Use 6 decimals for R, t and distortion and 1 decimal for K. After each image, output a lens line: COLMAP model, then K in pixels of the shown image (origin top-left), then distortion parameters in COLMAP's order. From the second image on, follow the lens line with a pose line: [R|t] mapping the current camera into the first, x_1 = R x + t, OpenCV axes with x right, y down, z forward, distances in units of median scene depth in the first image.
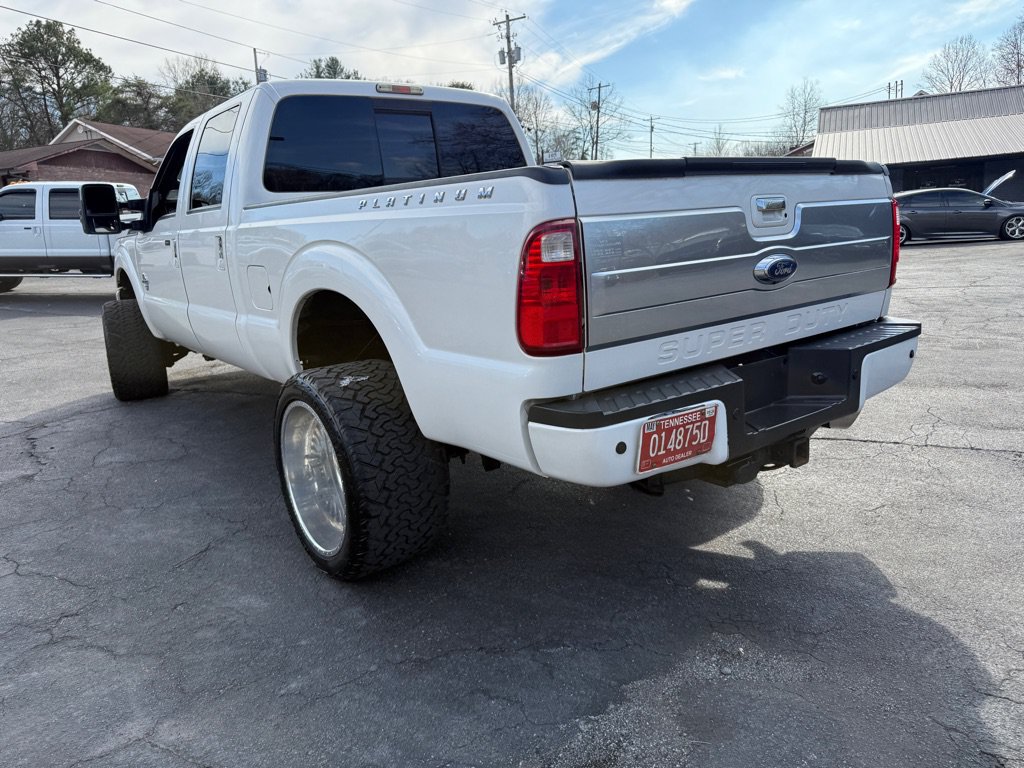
lens RADIAL K [[744.9, 0, 524.1], [0, 744.9, 379.2], [0, 0, 1]] dist [0.021867, -0.030768]
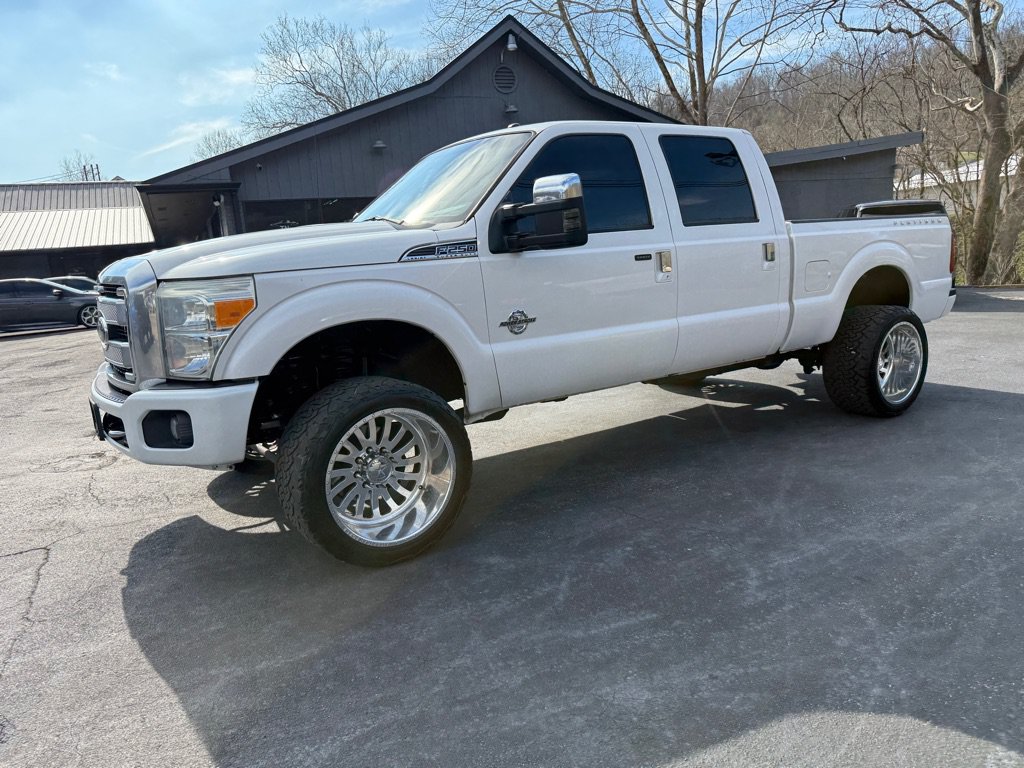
lens RADIAL K [[742.8, 0, 514.9], [0, 742.8, 398.7], [0, 0, 1]] dist [0.064797, -0.081980]
pose [[0.073380, -0.145992, 0.986561, -2.977893], [0.268864, 0.955497, 0.121397, -0.363801], [-0.960379, 0.256343, 0.109366, 2.325402]]
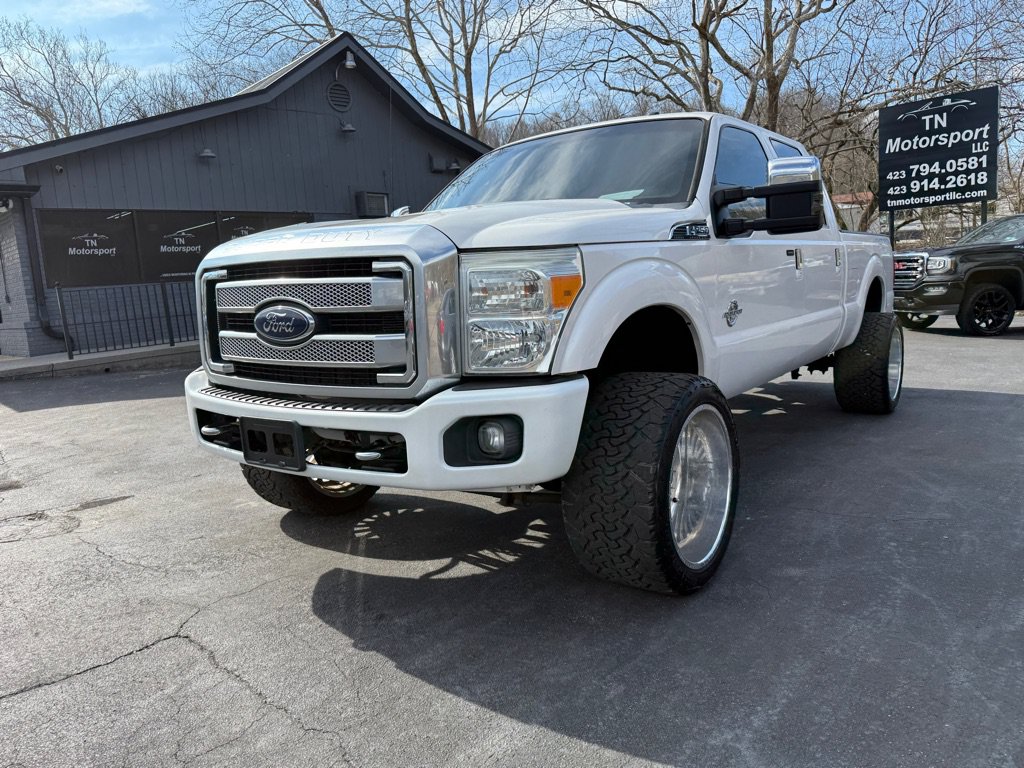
lens RADIAL K [[750.5, 0, 512.0], [0, 750.5, 384.0], [0, 0, 1]] dist [0.032451, -0.034447]
pose [[-0.266487, -0.075039, 0.960913, -2.688402], [0.265195, 0.952776, 0.147949, -0.542564], [-0.926637, 0.294256, -0.234003, 3.321271]]
